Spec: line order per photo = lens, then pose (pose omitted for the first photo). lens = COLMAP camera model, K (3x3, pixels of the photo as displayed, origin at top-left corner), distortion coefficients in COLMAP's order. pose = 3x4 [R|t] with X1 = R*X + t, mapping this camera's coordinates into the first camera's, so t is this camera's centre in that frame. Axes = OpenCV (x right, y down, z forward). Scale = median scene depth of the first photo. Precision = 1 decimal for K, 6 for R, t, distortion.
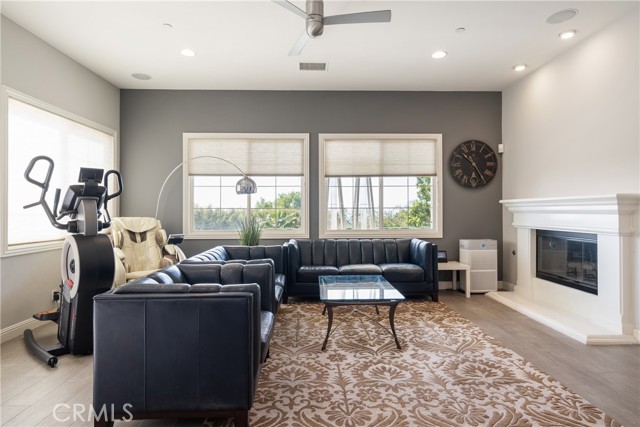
lens RADIAL K [[357.8, 0, 318.2], [0, 357.8, 209.8], [0, 0, 1]] dist [0.011886, 0.001042]
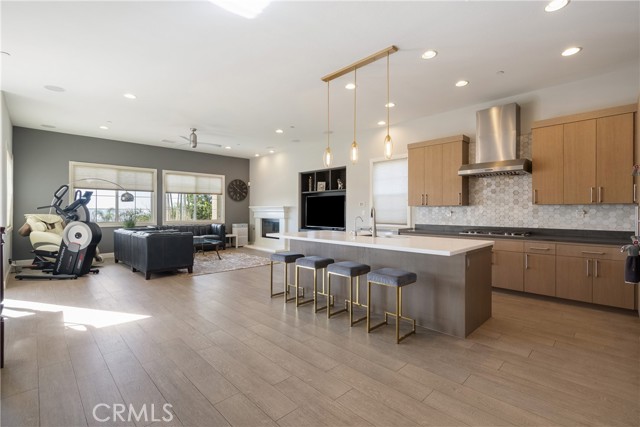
lens RADIAL K [[294.7, 0, 320.7], [0, 294.7, 210.9], [0, 0, 1]] dist [0.003320, -0.000379]
pose [[0.733215, 0.004870, 0.679980, -0.465037], [-0.007223, 0.999974, 0.000627, -0.003152], [-0.679959, -0.005371, 0.733231, -0.741779]]
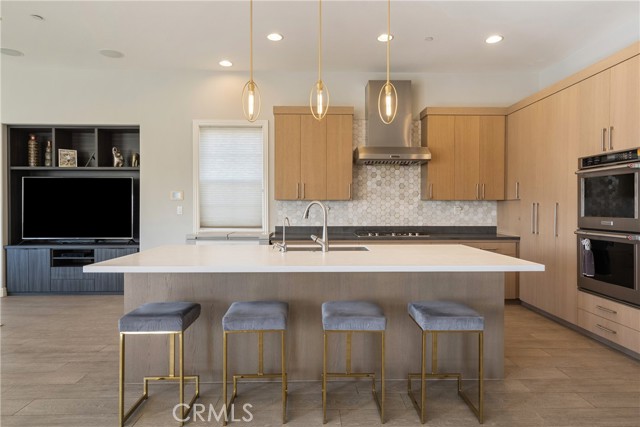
lens RADIAL K [[383.5, 0, 322.1], [0, 383.5, 211.7], [0, 0, 1]] dist [0.004446, 0.003002]
pose [[0.003028, -0.007027, 0.999971, -0.426322], [-0.005515, 0.999960, 0.007043, -0.000532], [-0.999980, -0.005536, 0.002989, -0.286846]]
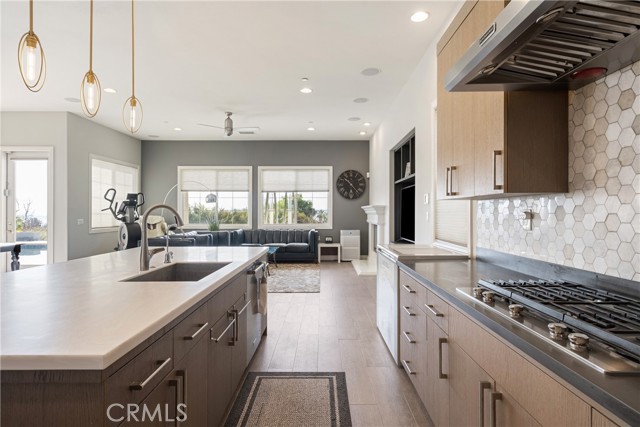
lens RADIAL K [[357.8, 0, 314.5], [0, 357.8, 211.6], [0, 0, 1]] dist [0.011886, 0.001042]
pose [[0.999222, 0.004534, -0.039189, 0.347462], [-0.004452, 0.999988, 0.002176, -0.006042], [0.039198, -0.002000, 0.999229, -0.692287]]
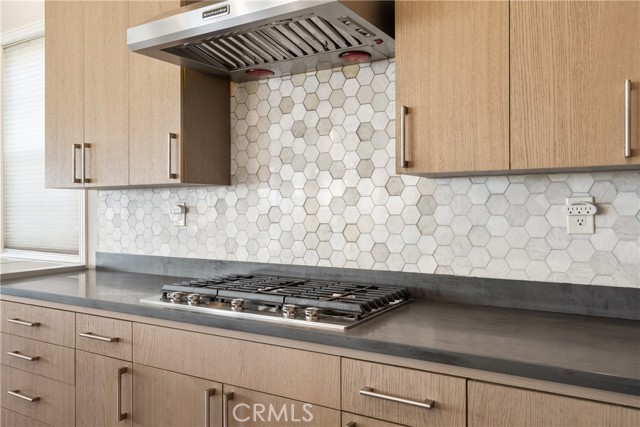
lens RADIAL K [[521.3, 0, 317.6], [0, 521.3, 207.0], [0, 0, 1]] dist [0.014513, -0.003818]
pose [[0.553568, 0.007207, 0.832773, 0.220659], [-0.004418, 0.999974, -0.005718, -0.002049], [-0.832792, -0.000514, 0.553585, -0.678391]]
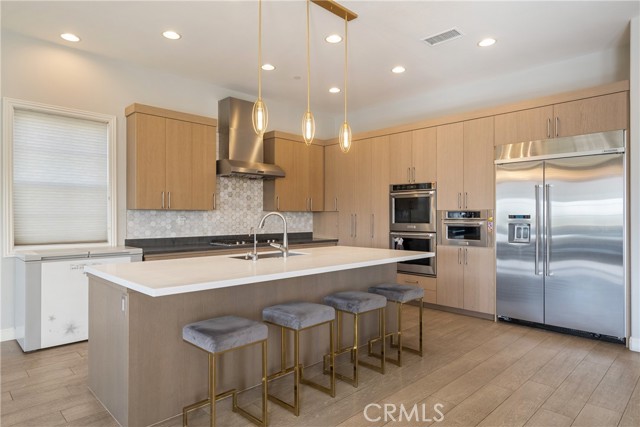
lens RADIAL K [[383.5, 0, 324.3], [0, 383.5, 215.8], [0, 0, 1]] dist [0.004446, 0.003002]
pose [[-0.687614, 0.006205, 0.726050, -0.369696], [-0.000084, 0.999963, -0.008625, -0.000906], [-0.726077, -0.005991, -0.687588, 0.103117]]
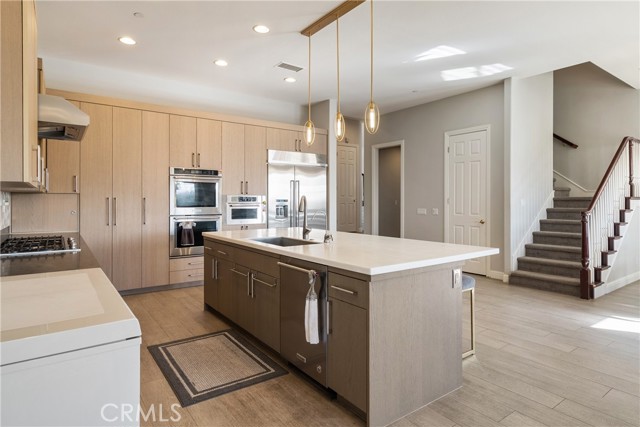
lens RADIAL K [[357.8, 0, 320.9], [0, 357.8, 201.7], [0, 0, 1]] dist [0.011886, 0.001042]
pose [[-0.821084, 0.006517, -0.570769, 0.472482], [0.006838, 0.999975, 0.001581, -0.003889], [0.570766, -0.002605, -0.821109, 0.239614]]
